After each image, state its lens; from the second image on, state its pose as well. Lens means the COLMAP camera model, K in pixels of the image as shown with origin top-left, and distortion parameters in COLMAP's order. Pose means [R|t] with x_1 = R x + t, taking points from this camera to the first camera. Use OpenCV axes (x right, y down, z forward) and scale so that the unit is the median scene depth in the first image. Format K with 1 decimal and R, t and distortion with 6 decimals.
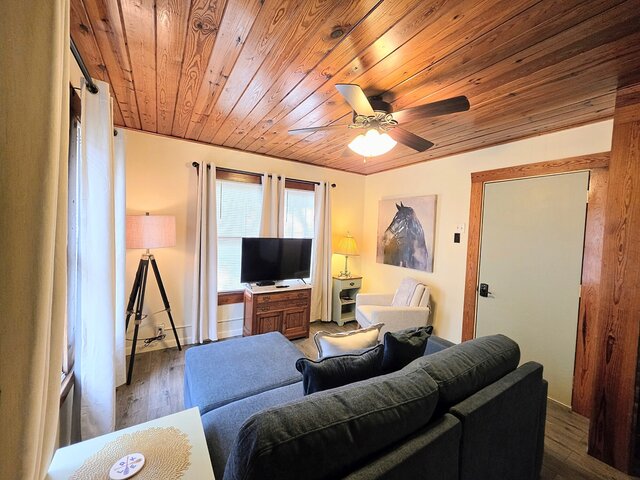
lens RADIAL K [[255.4, 0, 319.6], [0, 255.4, 238.8], [0, 0, 1]] dist [0.002939, -0.000644]
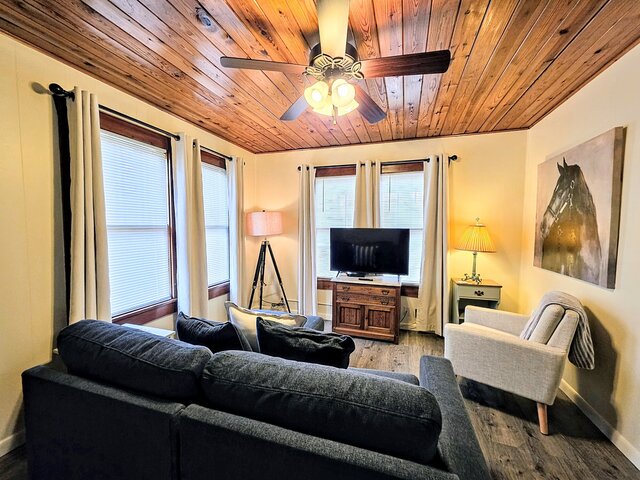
lens RADIAL K [[255.4, 0, 321.2], [0, 255.4, 242.2], [0, 0, 1]] dist [0.002939, -0.000644]
pose [[0.641228, 0.009908, -0.767286, 0.459953], [-0.008674, 0.999946, 0.005663, 0.044959], [0.767301, 0.003025, 0.641280, 0.261505]]
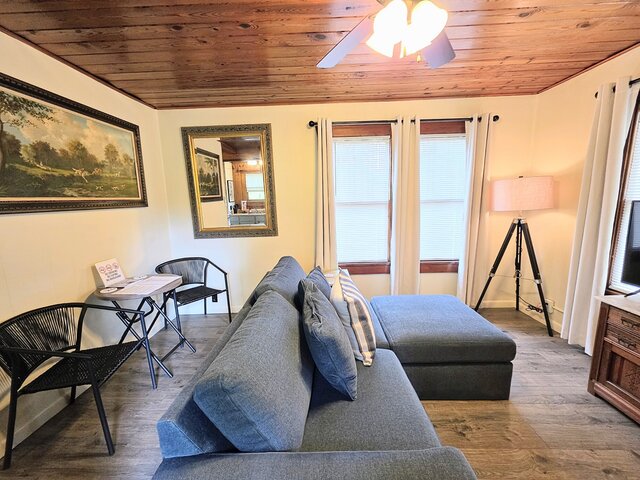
lens RADIAL K [[255.4, 0, 318.3], [0, 255.4, 240.4], [0, 0, 1]] dist [0.002939, -0.000644]
pose [[-0.546641, 0.111227, -0.829947, 0.485562], [-0.026290, 0.988371, 0.149775, 0.013068], [0.836954, 0.103693, -0.537359, 0.686430]]
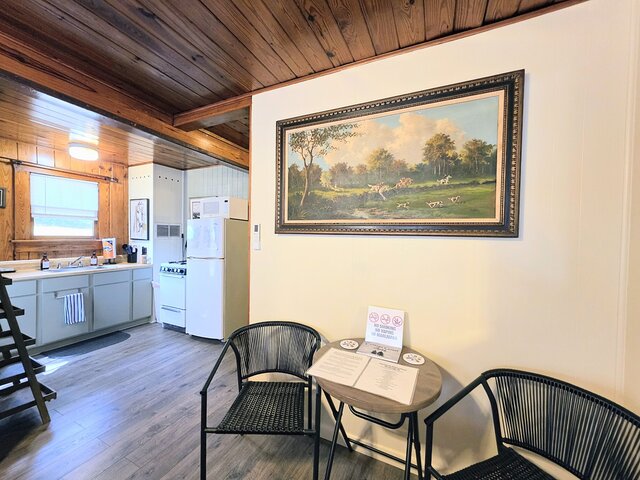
lens RADIAL K [[255.4, 0, 318.6], [0, 255.4, 238.9], [0, 0, 1]] dist [0.002939, -0.000644]
pose [[-0.542108, -0.063897, 0.837876, -0.049568], [-0.008904, 0.997486, 0.070308, 0.021098], [-0.840262, 0.030654, -0.541313, 0.244440]]
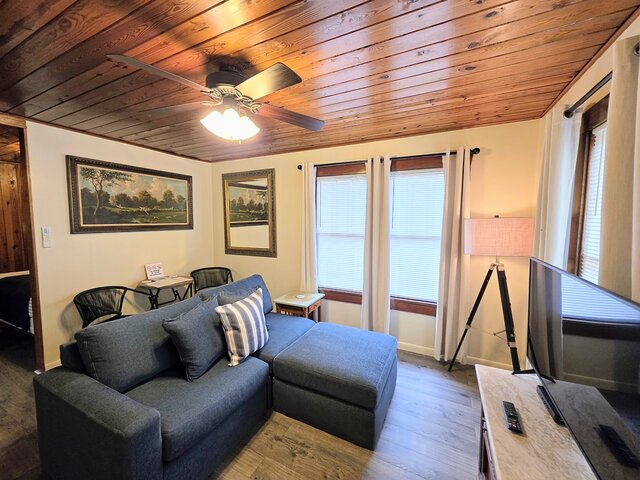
lens RADIAL K [[255.4, 0, 319.9], [0, 255.4, 238.4], [0, 0, 1]] dist [0.002939, -0.000644]
pose [[-0.847464, -0.004073, -0.530837, 0.231265], [-0.058259, 0.994644, 0.085376, -0.048425], [0.527646, 0.103280, -0.843163, 1.090231]]
